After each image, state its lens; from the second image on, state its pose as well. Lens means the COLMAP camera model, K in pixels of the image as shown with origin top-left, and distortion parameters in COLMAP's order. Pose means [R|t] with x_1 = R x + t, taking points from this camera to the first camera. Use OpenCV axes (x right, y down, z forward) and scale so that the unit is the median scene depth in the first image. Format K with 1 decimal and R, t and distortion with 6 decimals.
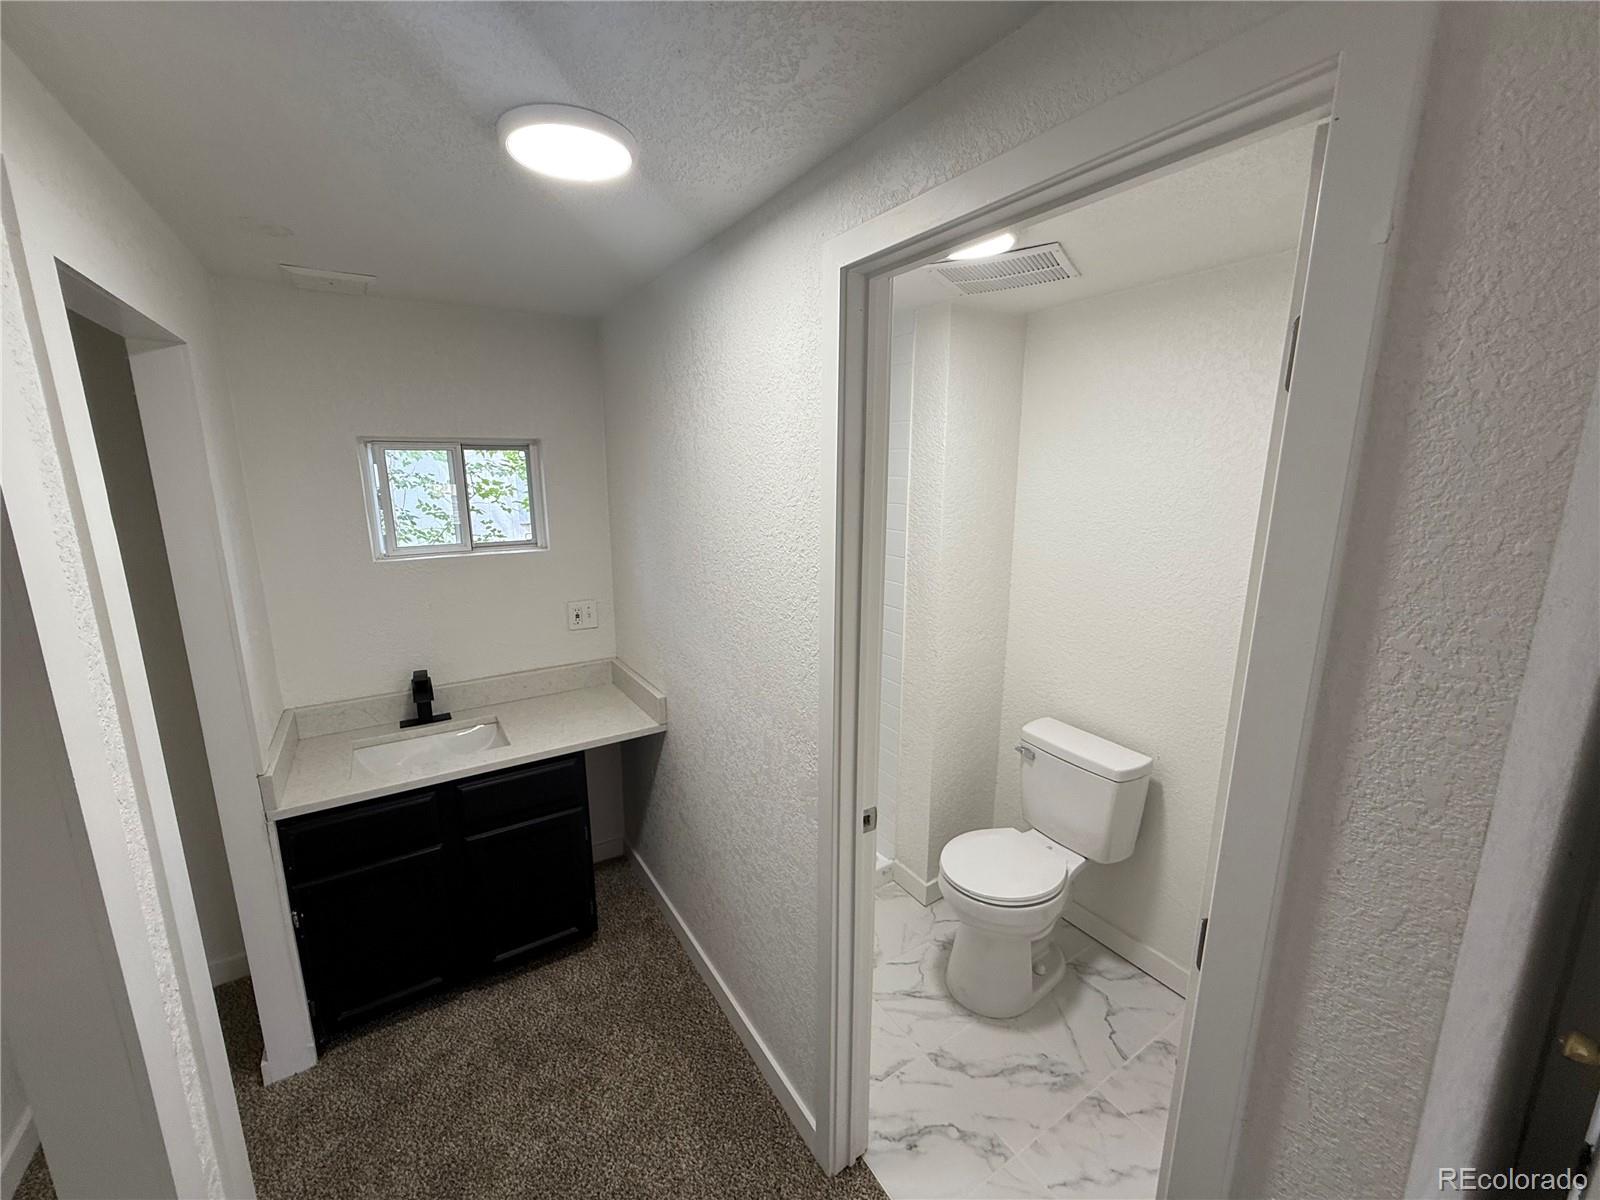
lens RADIAL K [[639.3, 0, 794.4], [0, 639.3, 599.5], [0, 0, 1]] dist [-0.001470, 0.000532]
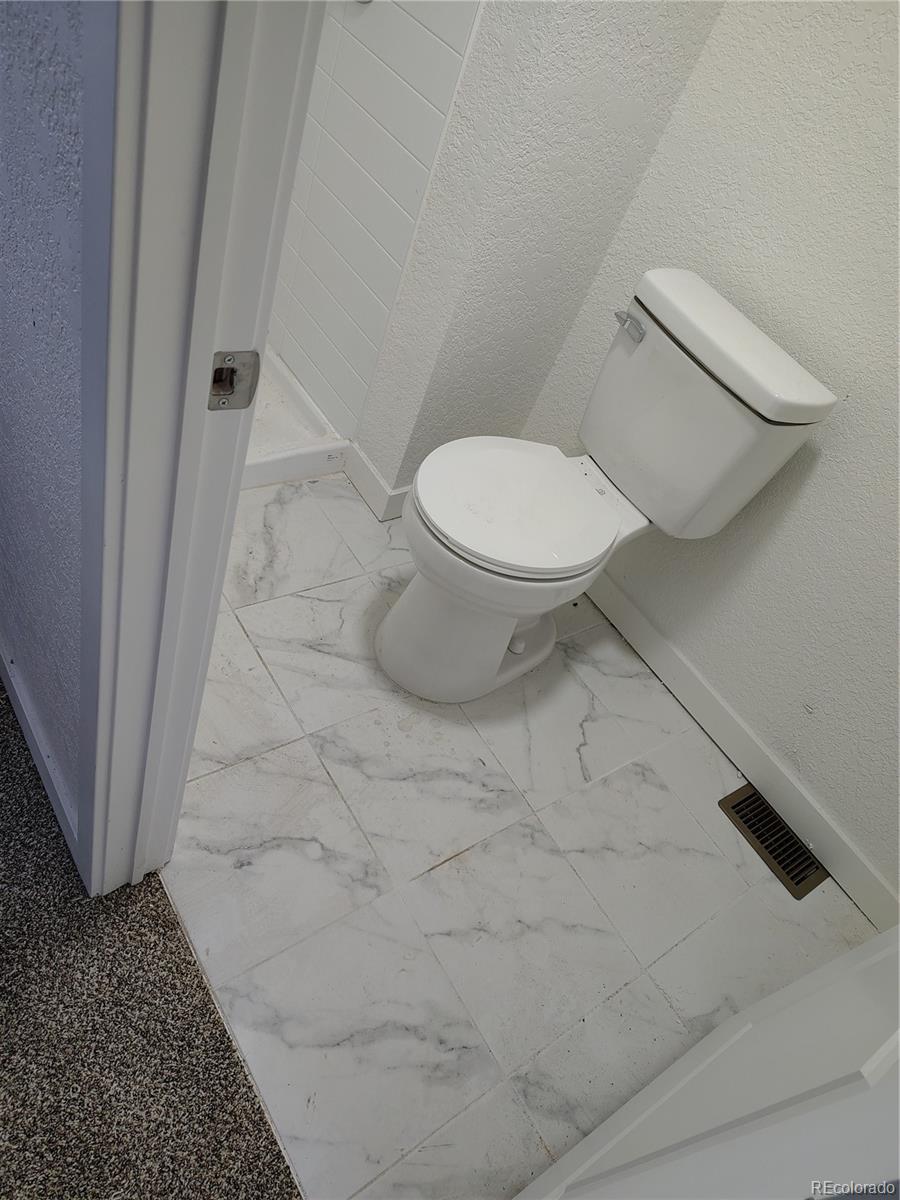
lens RADIAL K [[818.3, 0, 452.5], [0, 818.3, 598.8], [0, 0, 1]] dist [0.046490, -0.000585]
pose [[0.948753, 0.182623, 0.257909, 0.093540], [-0.297993, 0.788689, 0.537745, 0.102983], [-0.105205, -0.587042, 0.802692, 0.361040]]
